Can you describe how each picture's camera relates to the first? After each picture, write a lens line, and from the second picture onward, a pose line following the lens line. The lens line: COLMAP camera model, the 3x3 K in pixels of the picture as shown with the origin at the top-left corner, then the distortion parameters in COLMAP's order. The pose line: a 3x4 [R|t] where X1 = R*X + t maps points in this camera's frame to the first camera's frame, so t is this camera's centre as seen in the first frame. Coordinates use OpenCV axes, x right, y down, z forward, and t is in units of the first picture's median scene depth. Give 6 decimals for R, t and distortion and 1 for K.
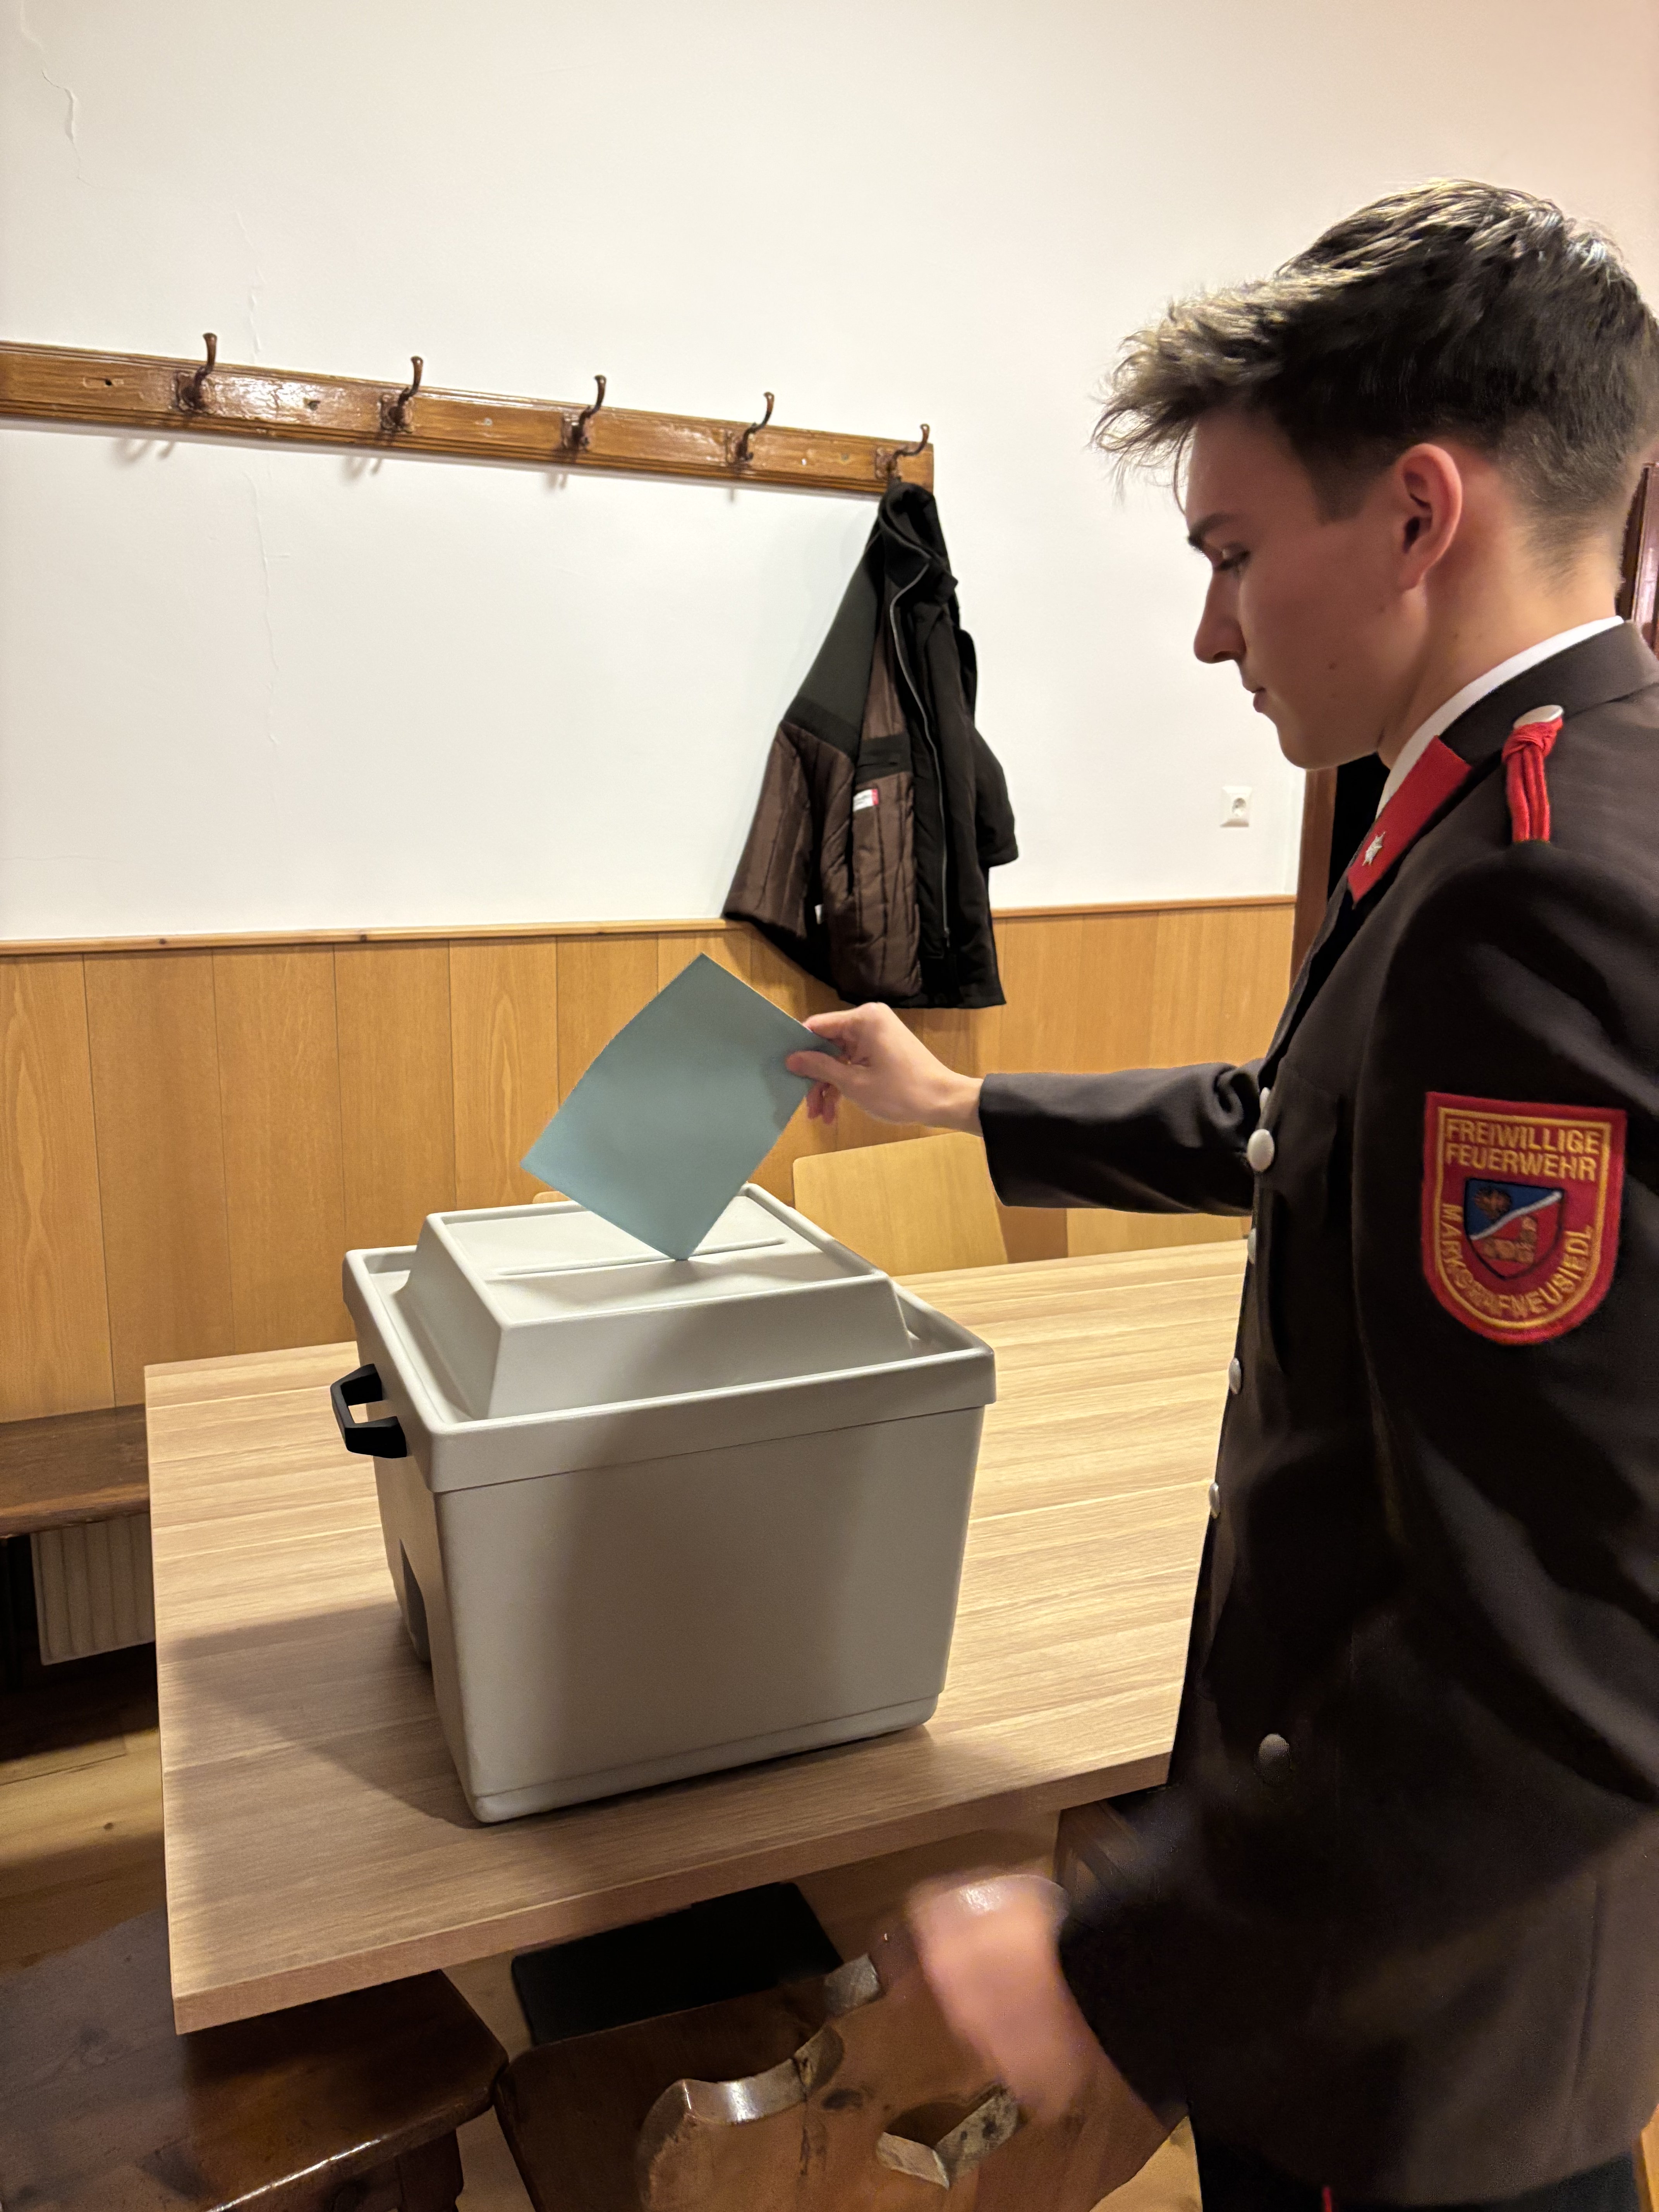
lens RADIAL K [[1642.1, 0, 819.9], [0, 1642.1, 1092.1], [0, 0, 1]] dist [0.038753, -0.044763]
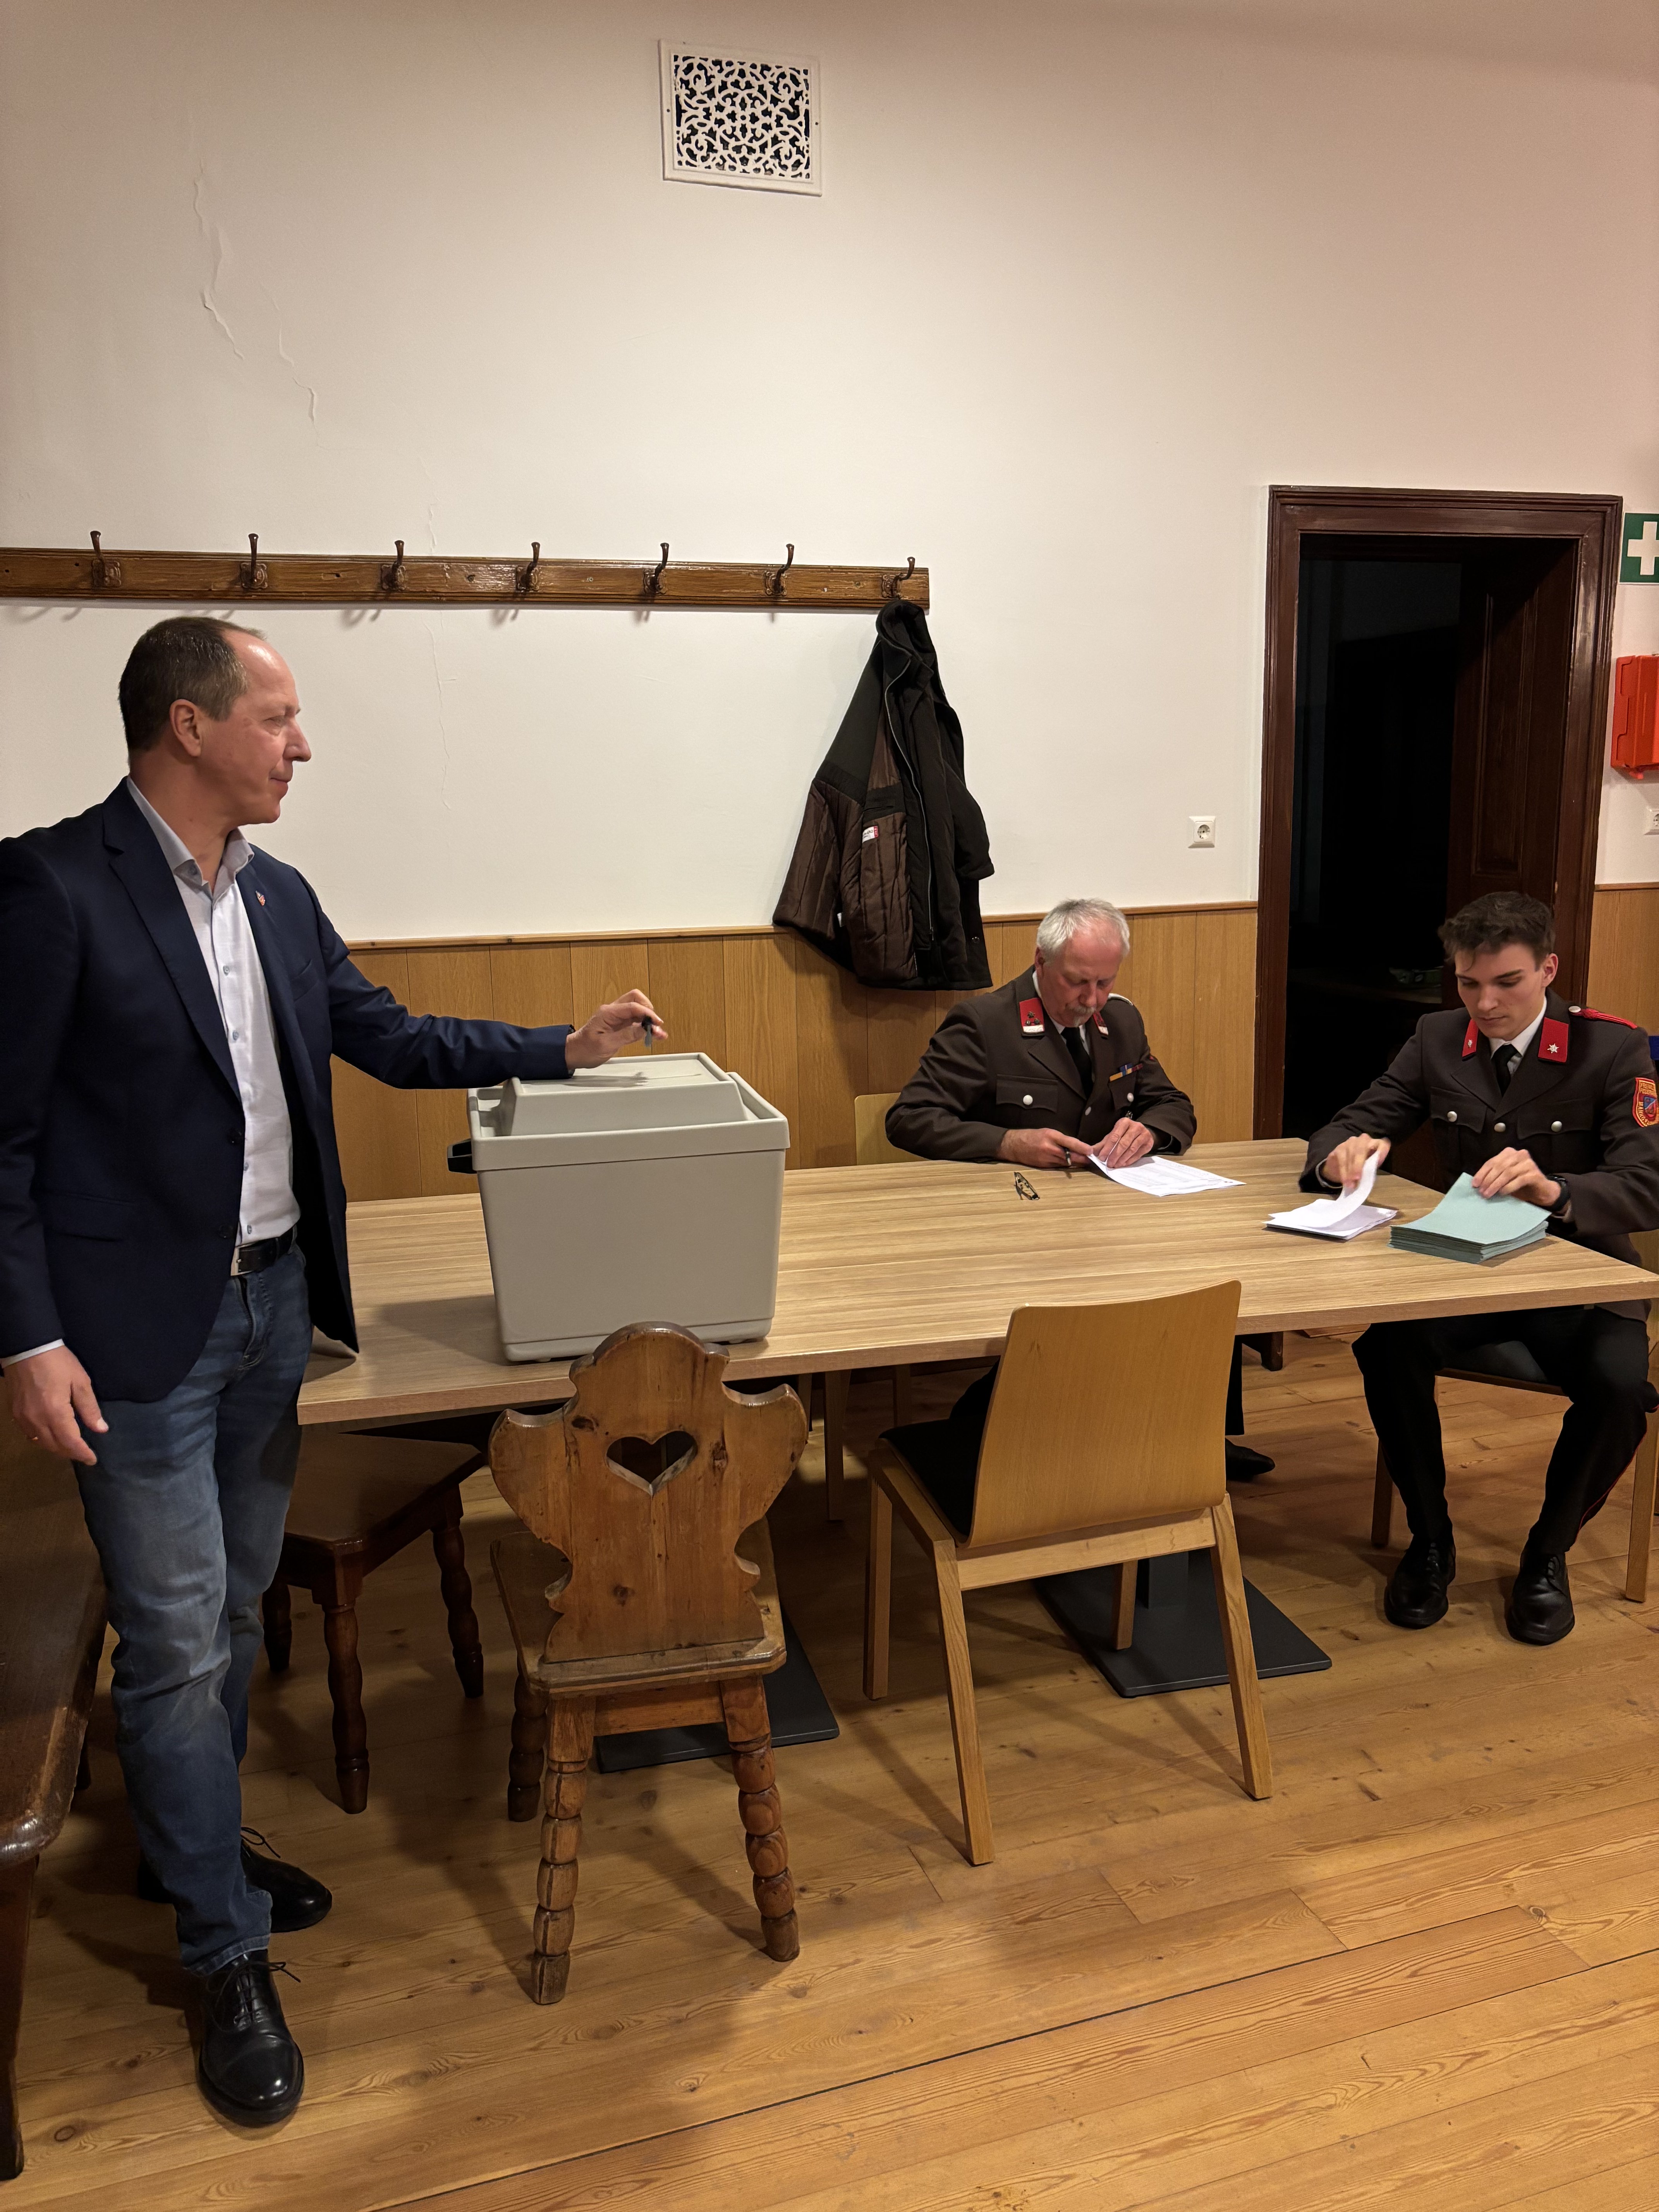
lens RADIAL K [[1642.1, 0, 836.2], [0, 1642.1, 1116.7], [0, 0, 1]] dist [0.038753, -0.044763]
pose [[0.986023, -0.006492, -0.166481, 0.224363], [0.002770, 0.999741, -0.022577, 0.086154], [0.166585, 0.021800, 0.985786, -0.336599]]
